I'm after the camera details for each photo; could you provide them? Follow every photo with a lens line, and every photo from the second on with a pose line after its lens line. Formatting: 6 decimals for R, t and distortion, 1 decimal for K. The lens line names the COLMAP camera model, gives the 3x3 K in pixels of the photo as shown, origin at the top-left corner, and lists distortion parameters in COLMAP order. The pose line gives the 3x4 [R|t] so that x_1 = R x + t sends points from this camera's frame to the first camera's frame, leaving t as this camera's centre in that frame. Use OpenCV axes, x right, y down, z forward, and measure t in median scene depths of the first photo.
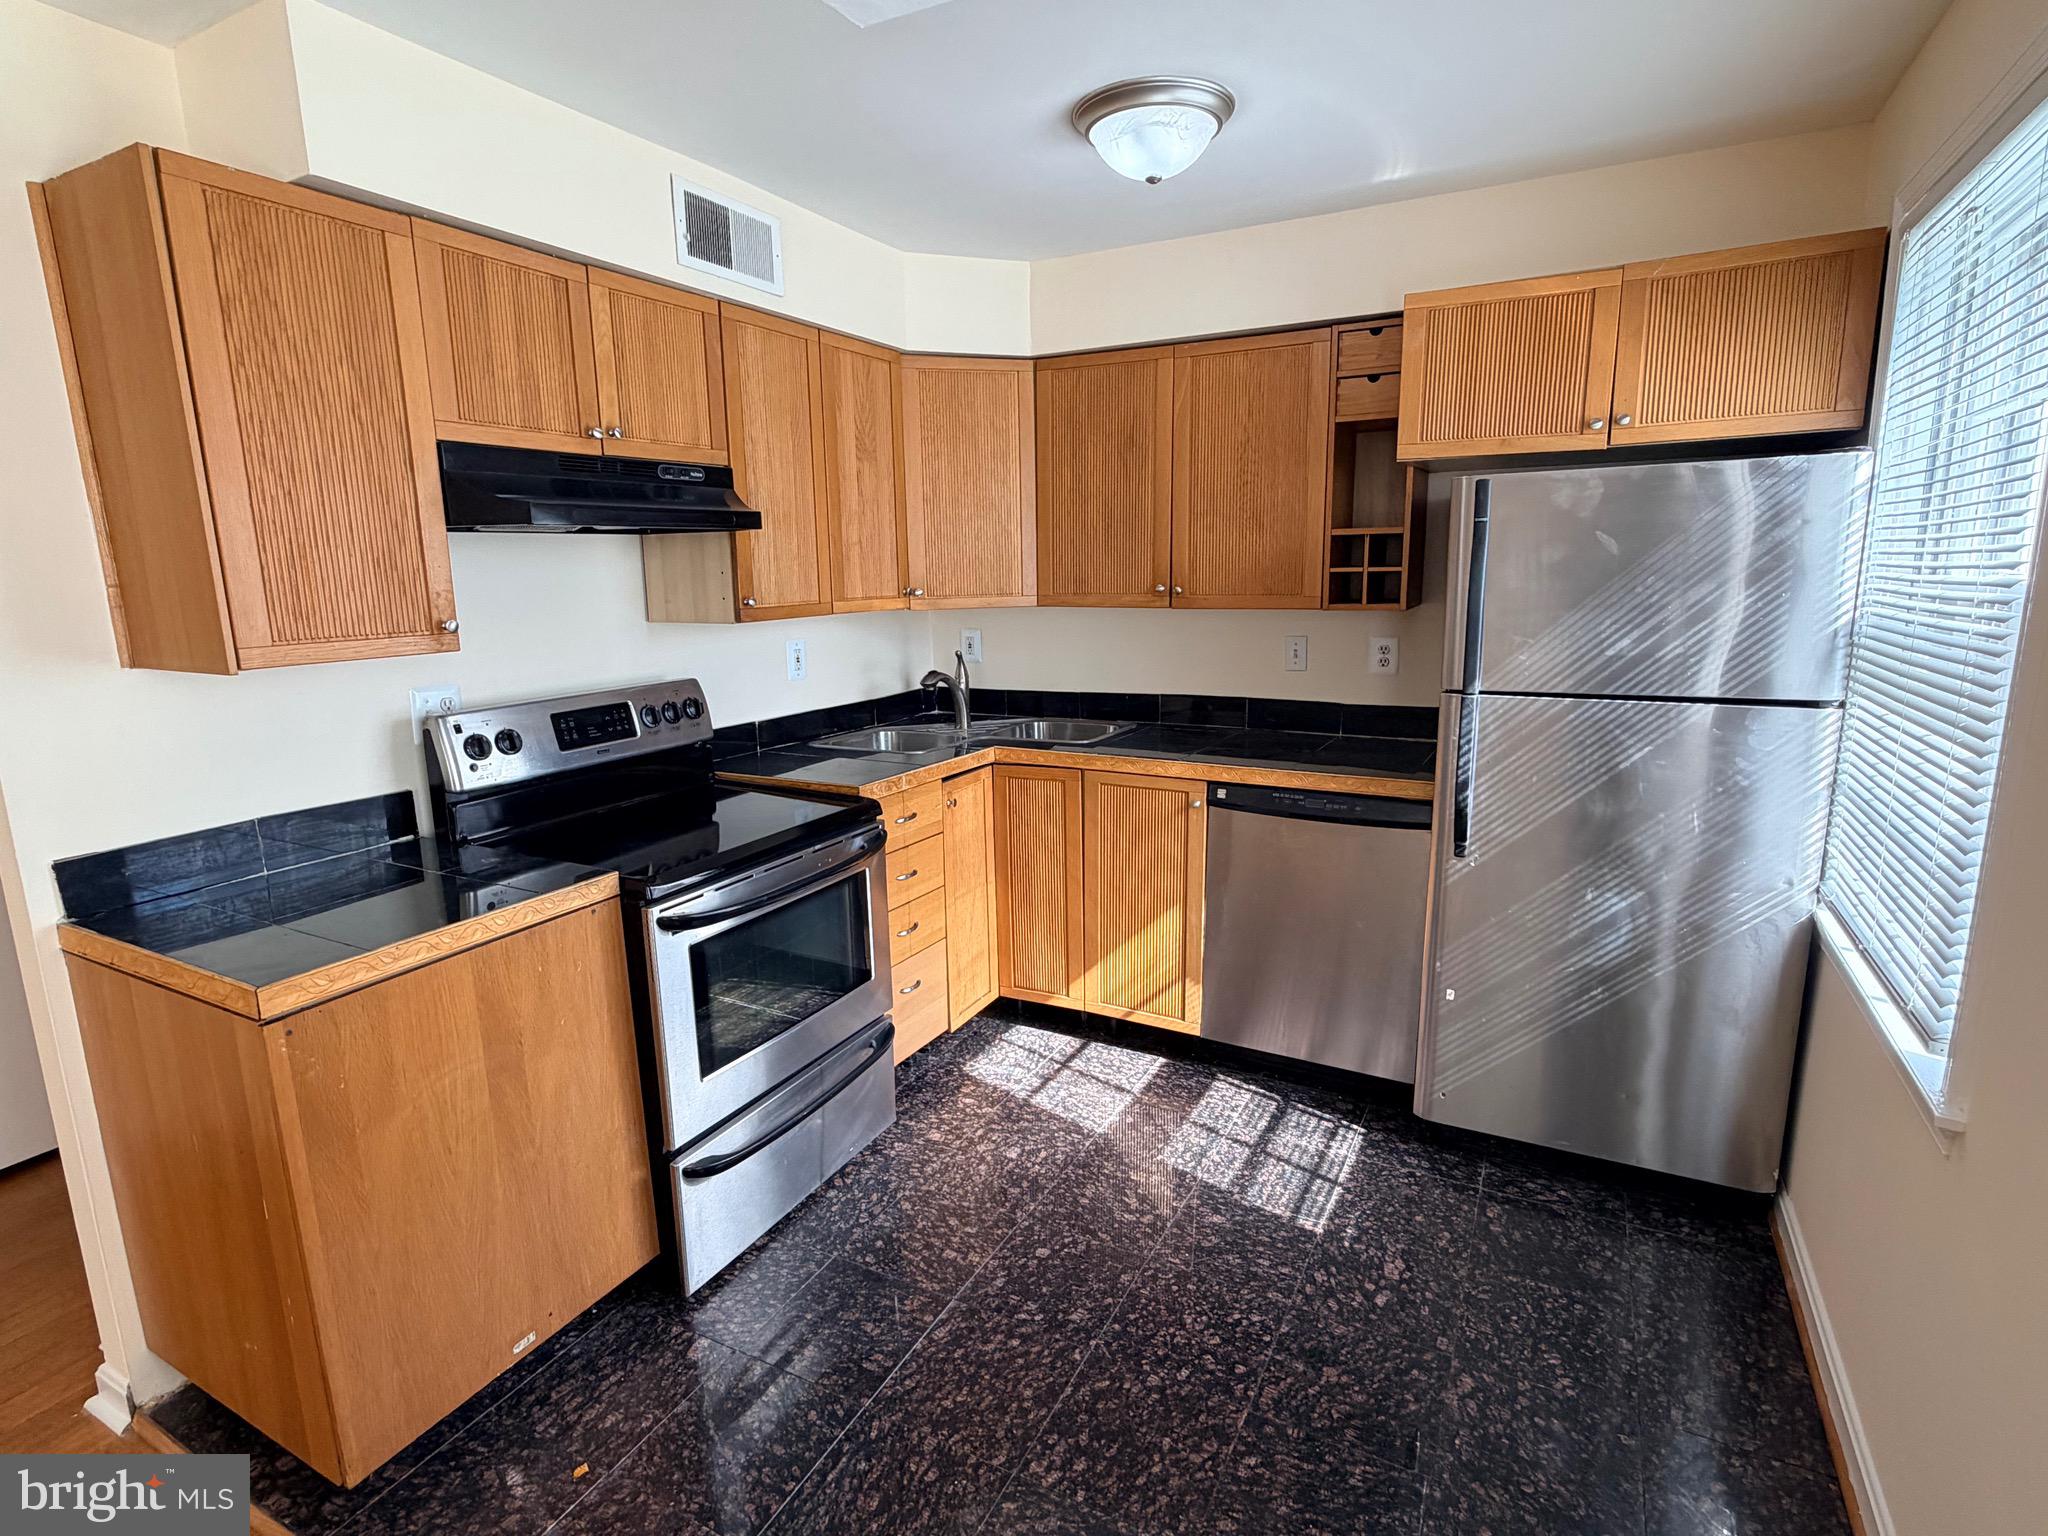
lens RADIAL K [[1044.6, 0, 1016.7], [0, 1044.6, 770.9], [0, 0, 1]] dist [-0.003092, 0.001214]
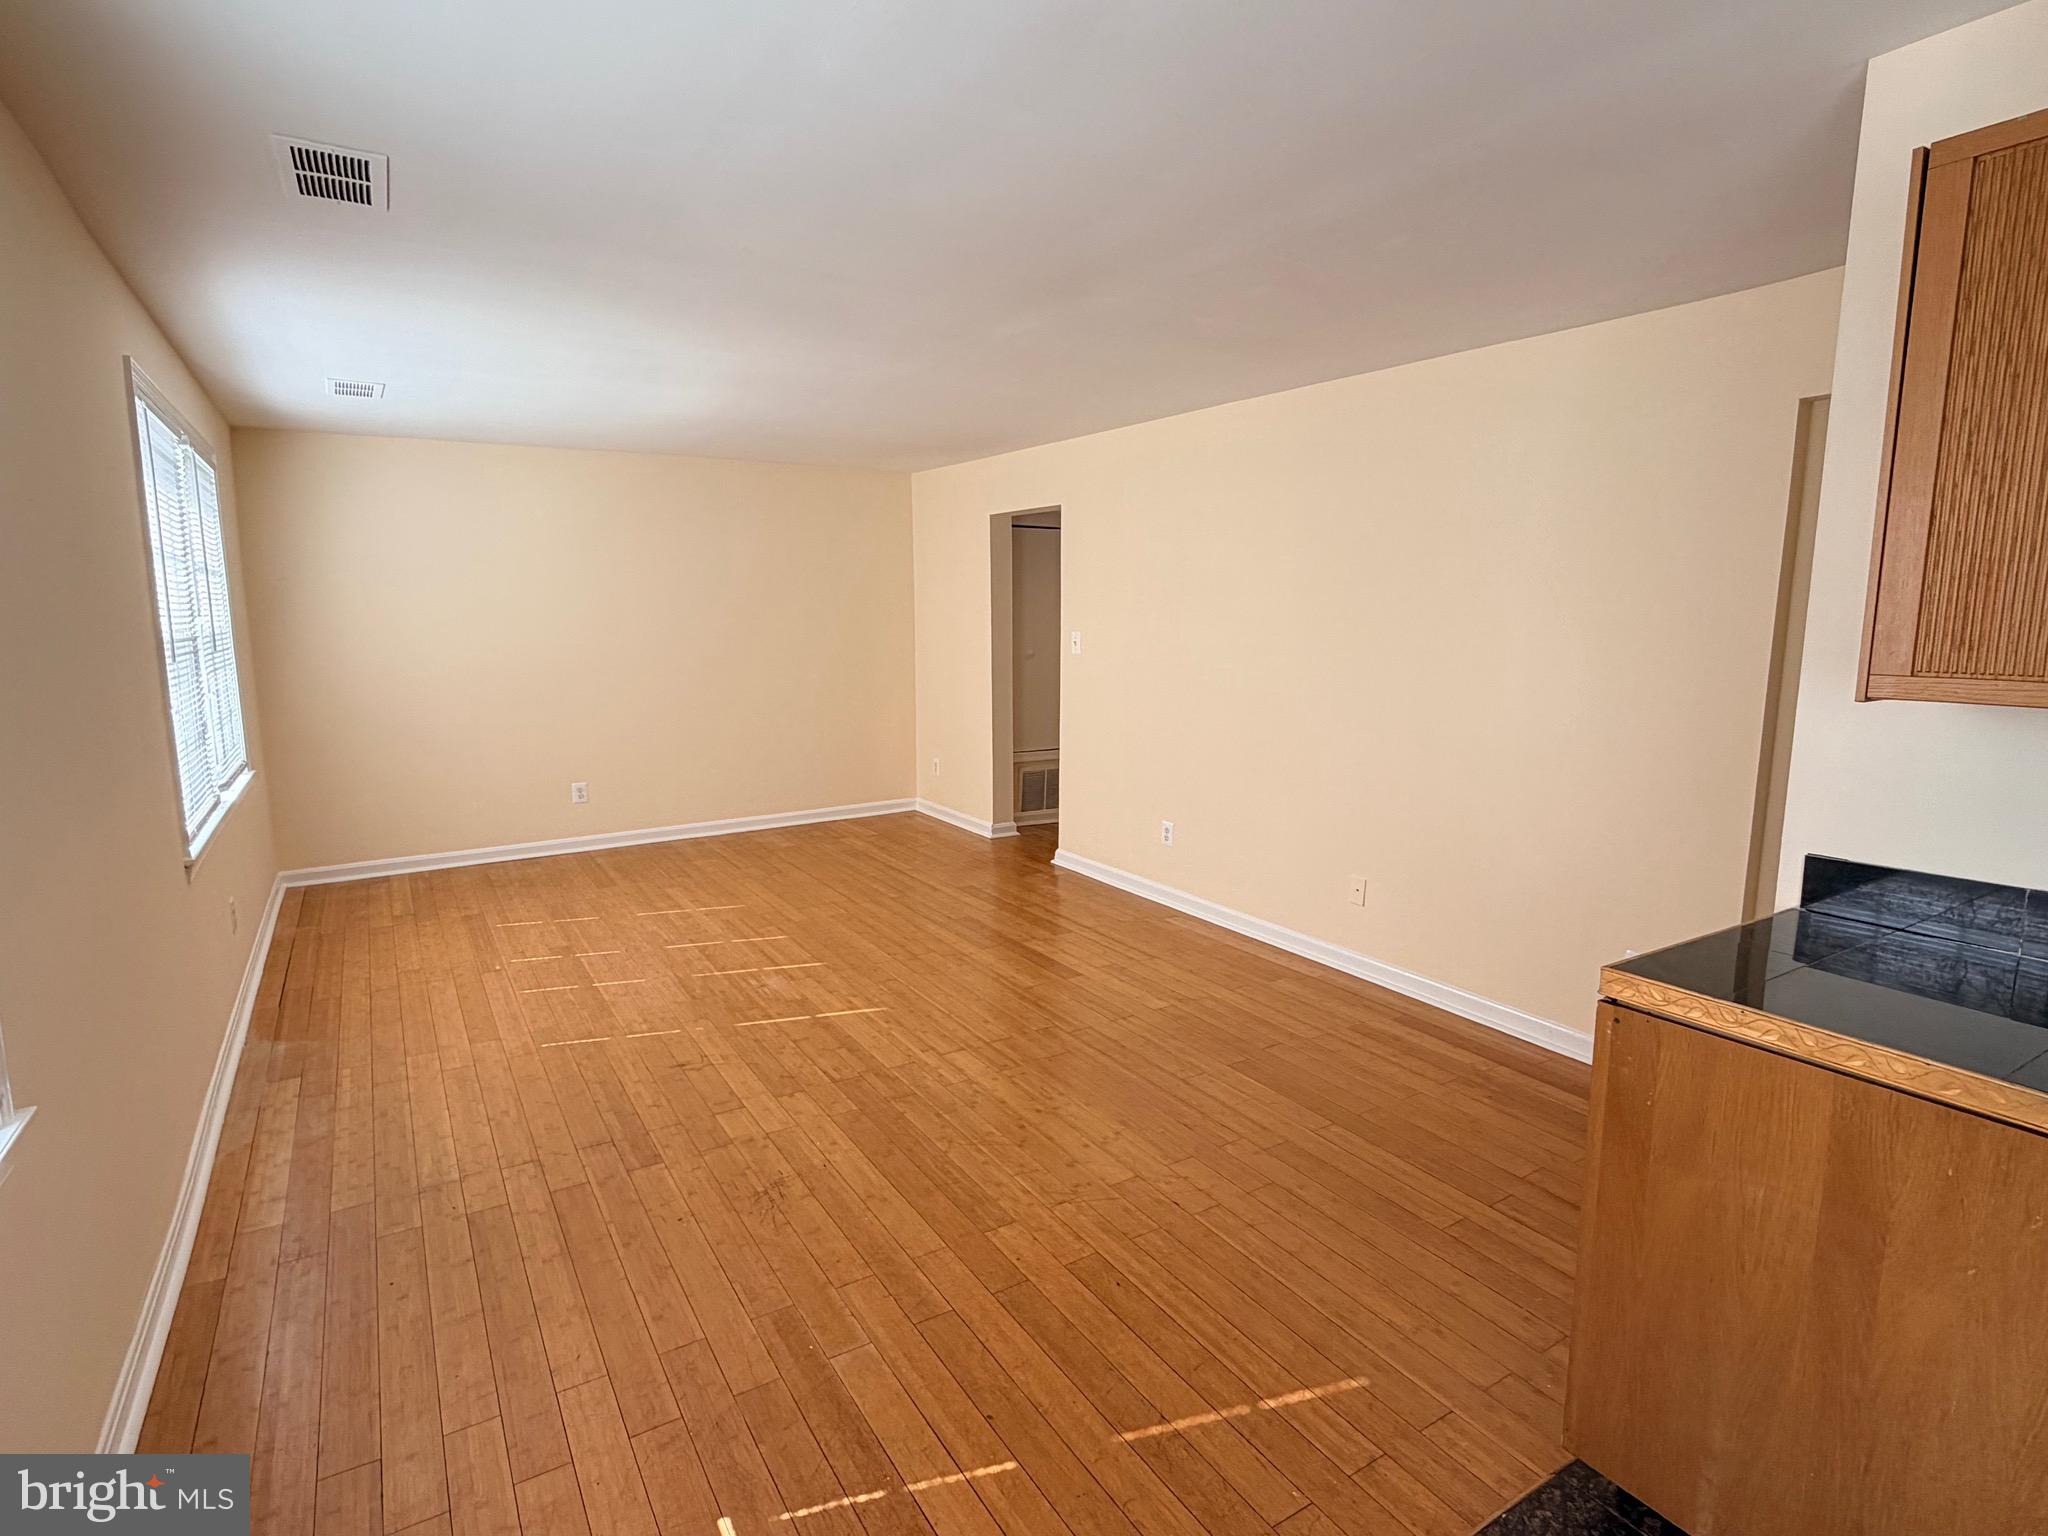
lens RADIAL K [[1044.6, 0, 1016.7], [0, 1044.6, 770.9], [0, 0, 1]] dist [-0.003092, 0.001214]
pose [[-0.497096, 0.149674, -0.854689, 0.320741], [-0.162312, 0.951583, 0.261045, -0.113897], [0.852380, 0.268490, -0.448734, 0.584646]]
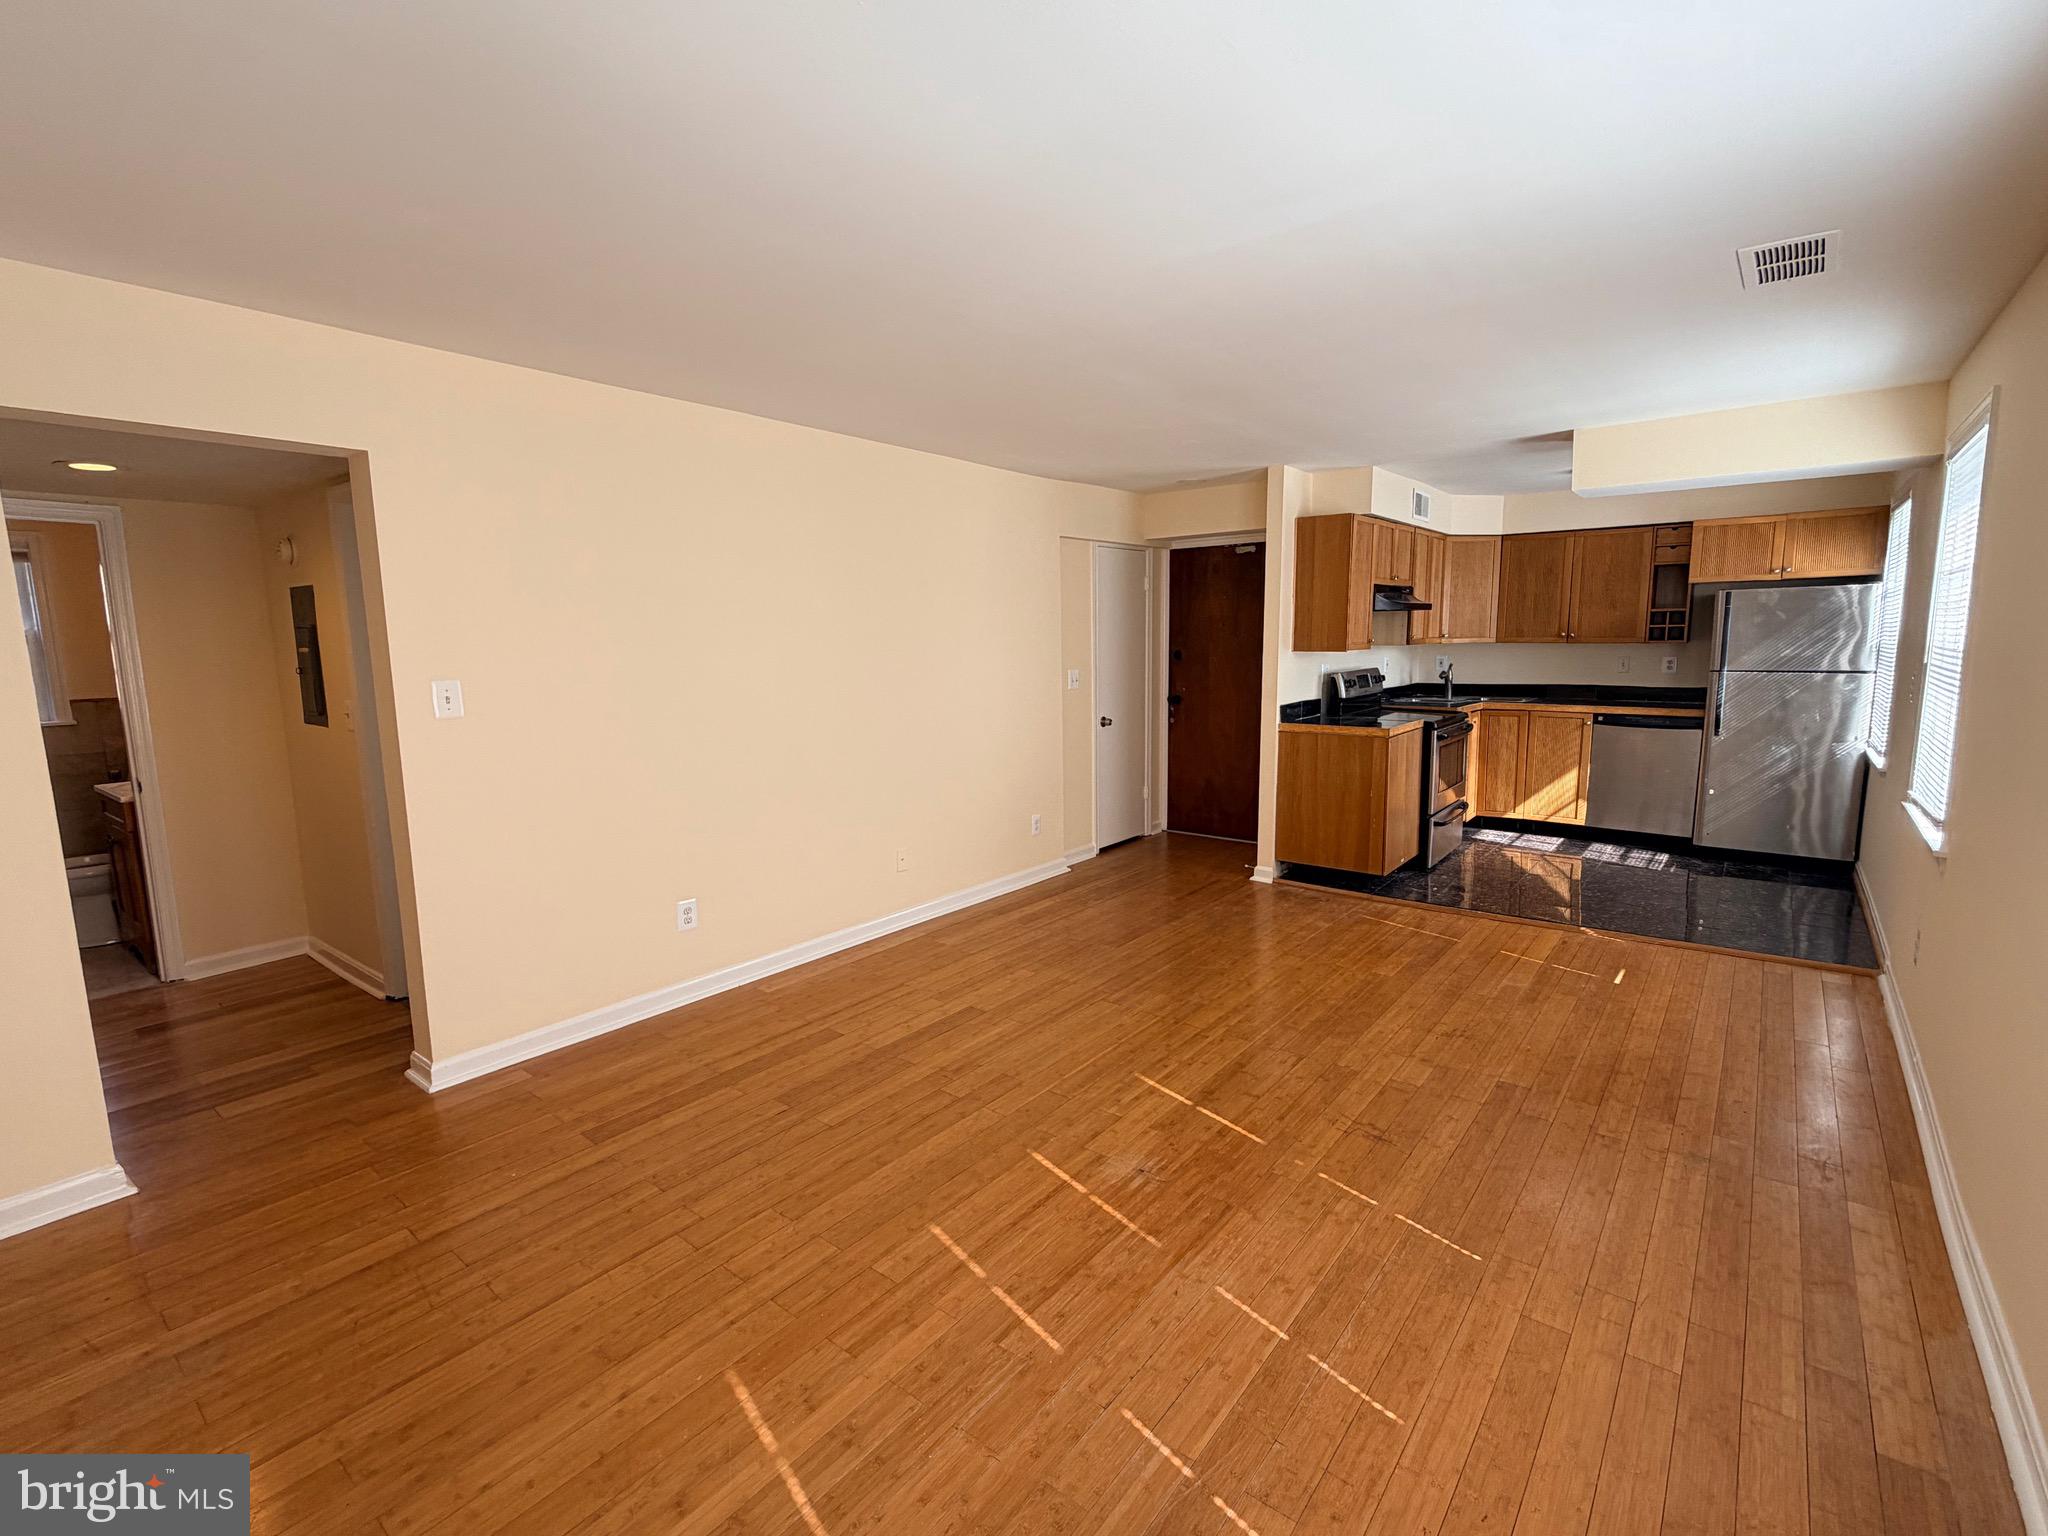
lens RADIAL K [[941.3, 0, 1024.0], [0, 941.3, 768.0], [0, 0, 1]] dist [0.005868, -0.000149]
pose [[0.984755, 0.028924, -0.171527, -0.801538], [-0.037646, 0.998146, -0.047819, 0.315817], [0.169826, 0.053547, 0.984018, -1.477028]]
